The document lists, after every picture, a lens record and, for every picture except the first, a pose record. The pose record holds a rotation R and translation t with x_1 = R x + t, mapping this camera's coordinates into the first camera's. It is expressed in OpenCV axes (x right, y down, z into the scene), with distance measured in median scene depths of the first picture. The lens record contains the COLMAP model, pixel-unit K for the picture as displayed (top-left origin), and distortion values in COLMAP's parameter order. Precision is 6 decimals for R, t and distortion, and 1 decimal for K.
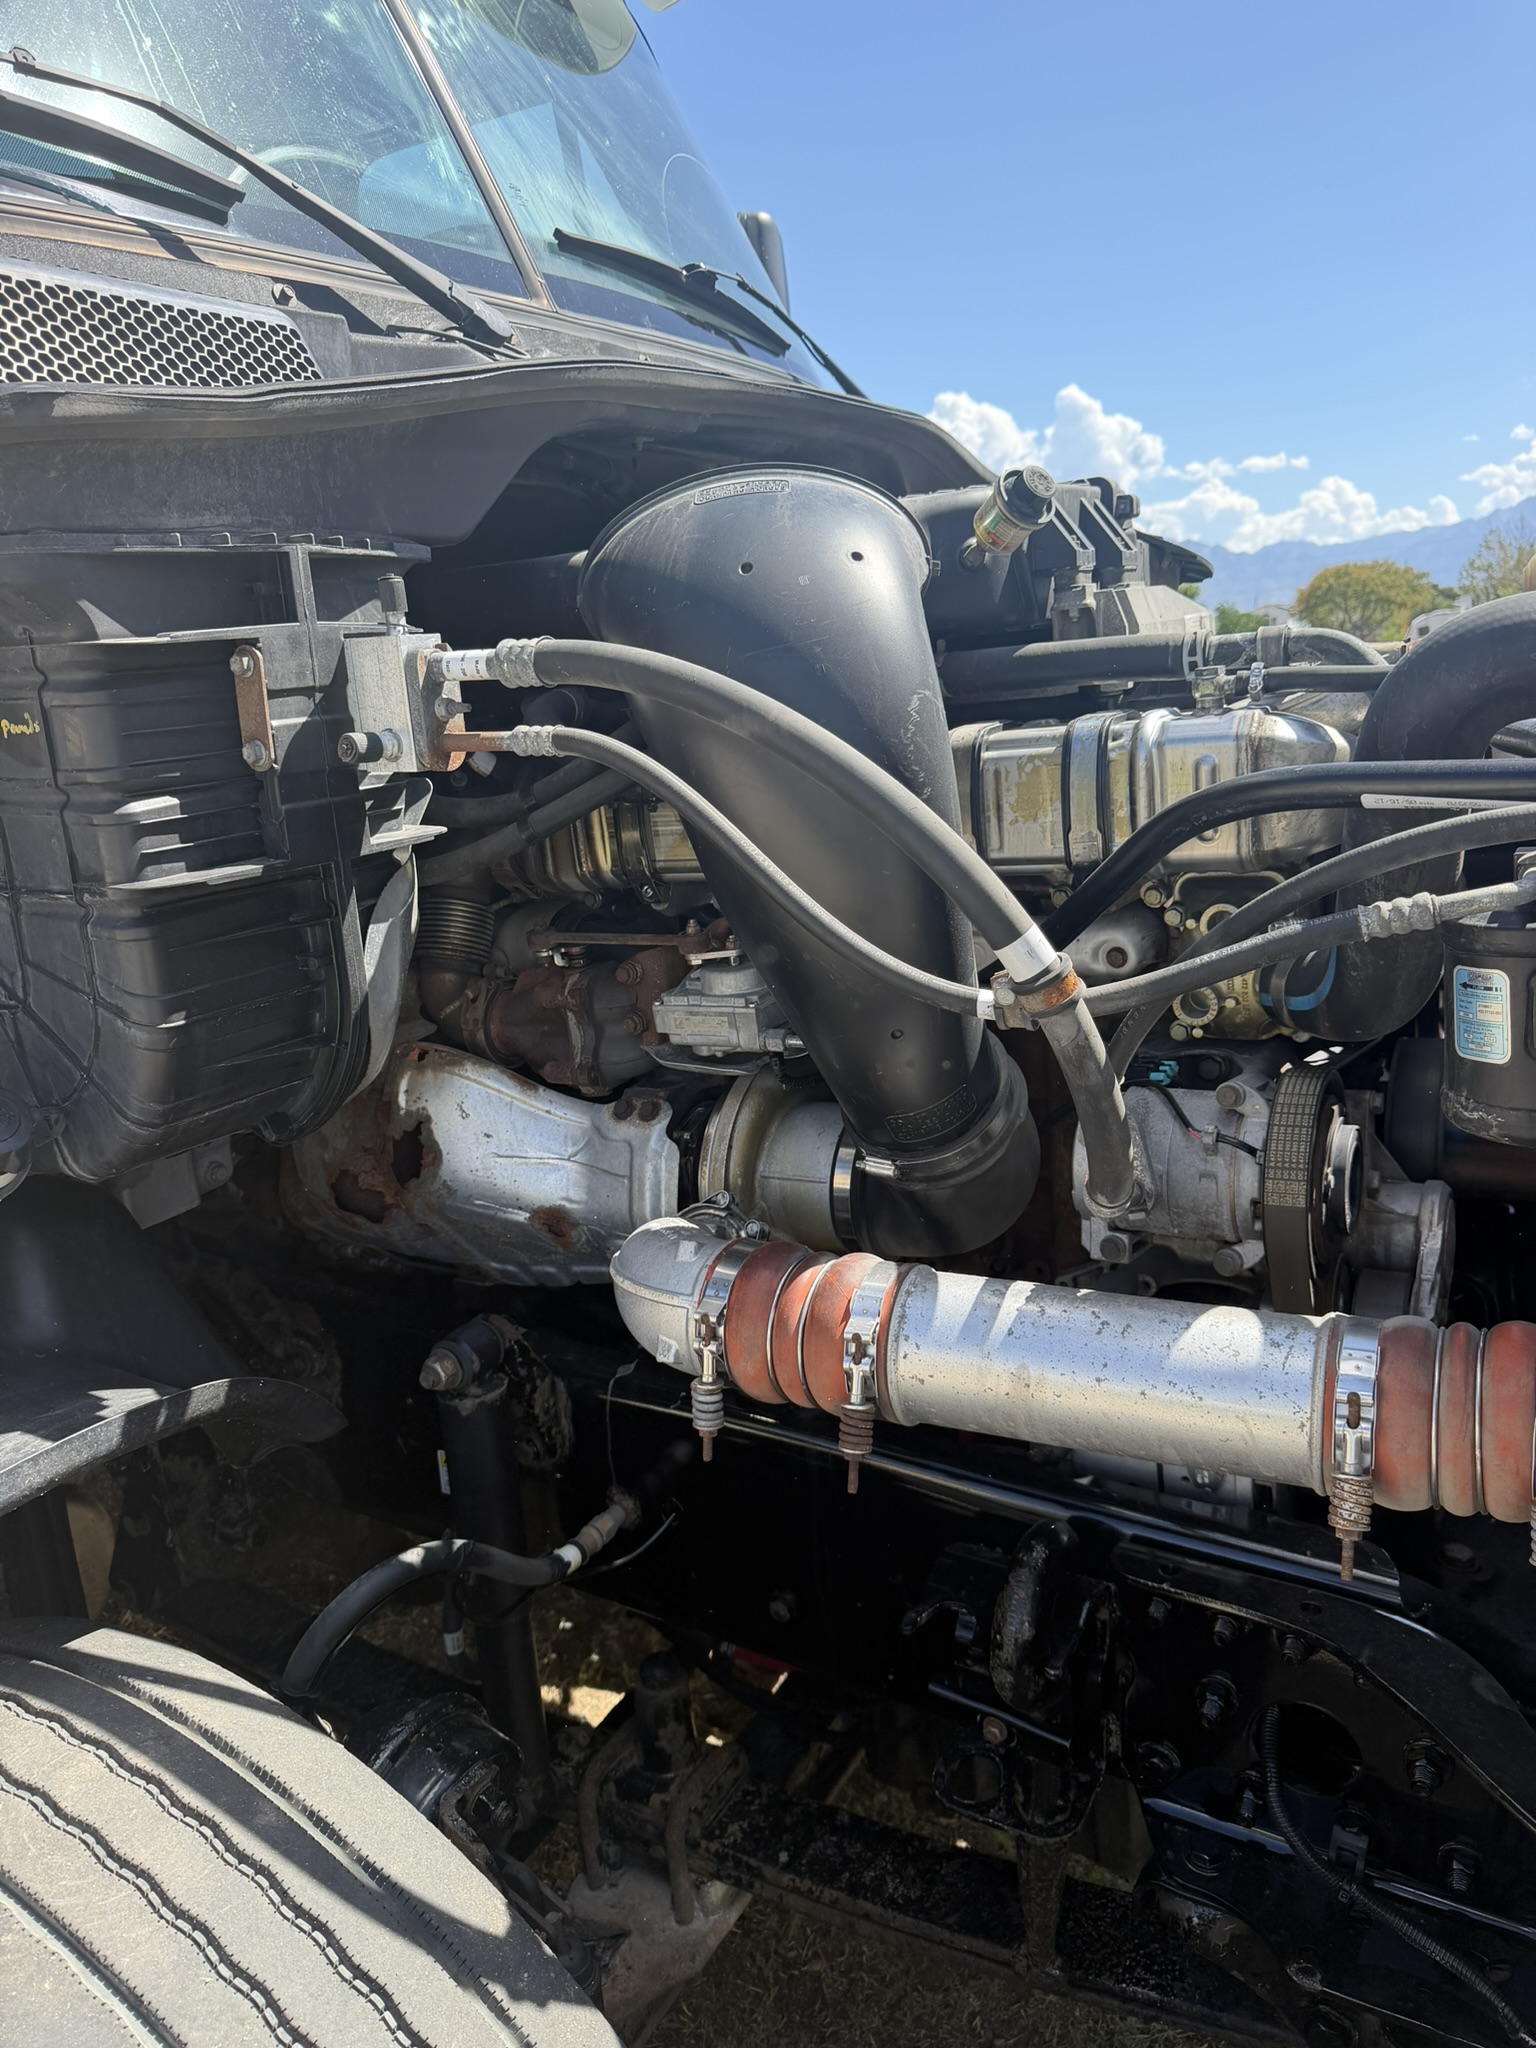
lens RADIAL K [[1470.7, 0, 772.3], [0, 1470.7, 1026.8], [0, 0, 1]] dist [0.025889, -0.036533]
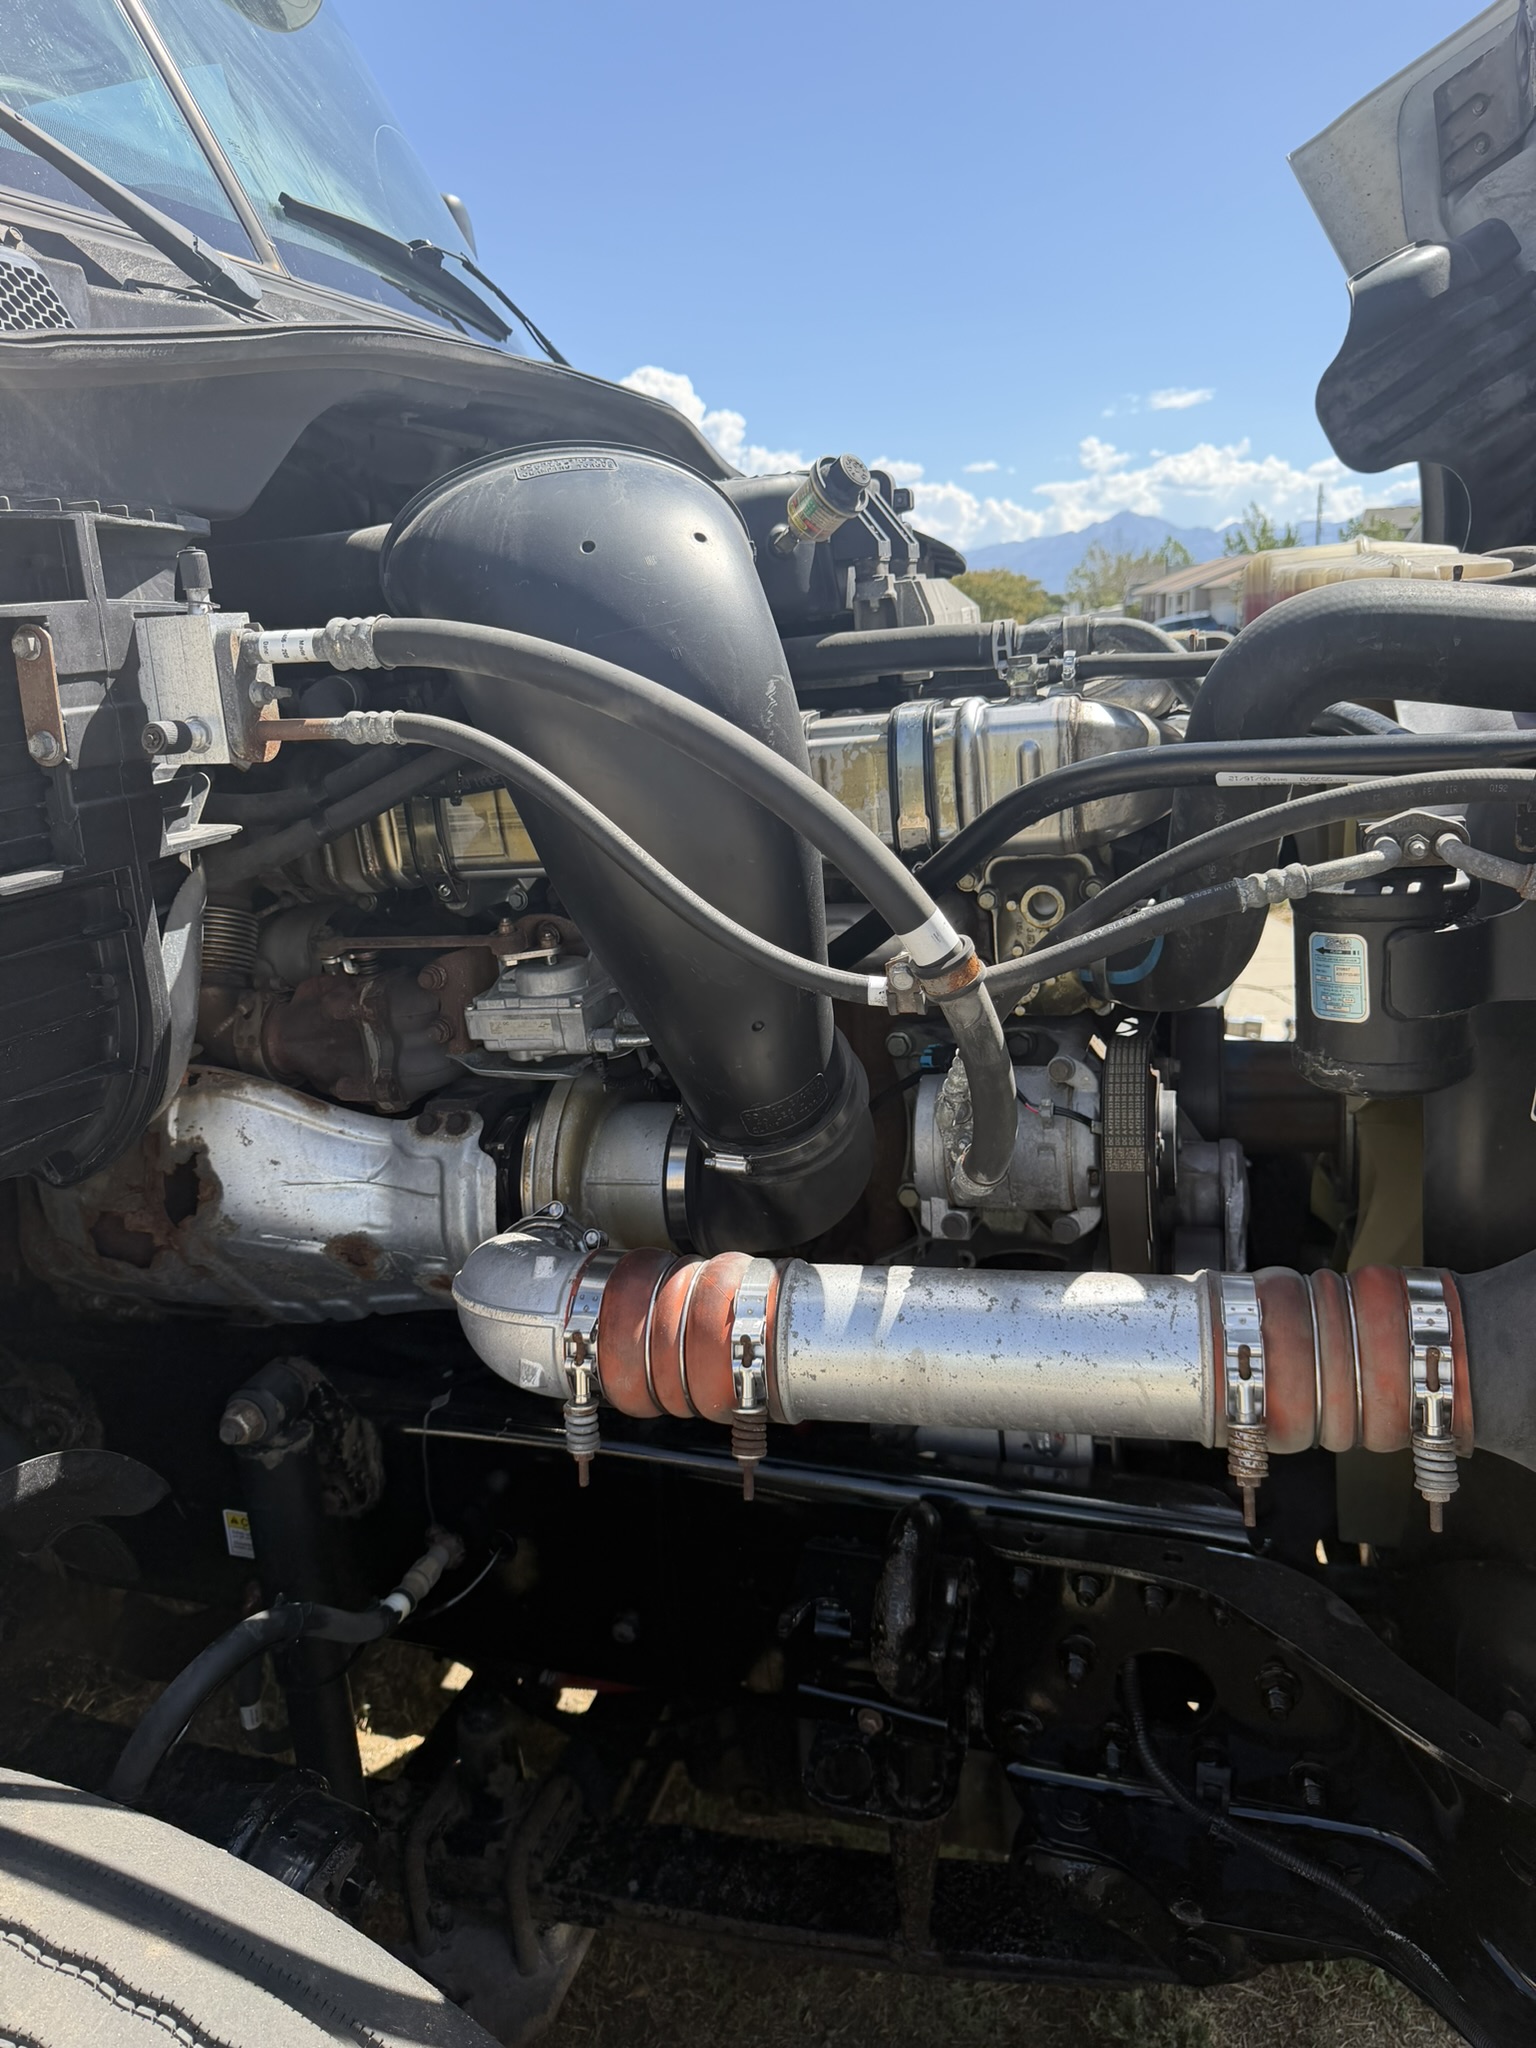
lens RADIAL K [[1470.7, 0, 766.8], [0, 1470.7, 1014.2], [0, 0, 1]] dist [0.025889, -0.036533]
pose [[0.974632, -0.049956, 0.218168, -0.112947], [0.051711, 0.998659, -0.002340, -0.000466], [-0.217759, 0.013563, 0.975908, 0.039256]]
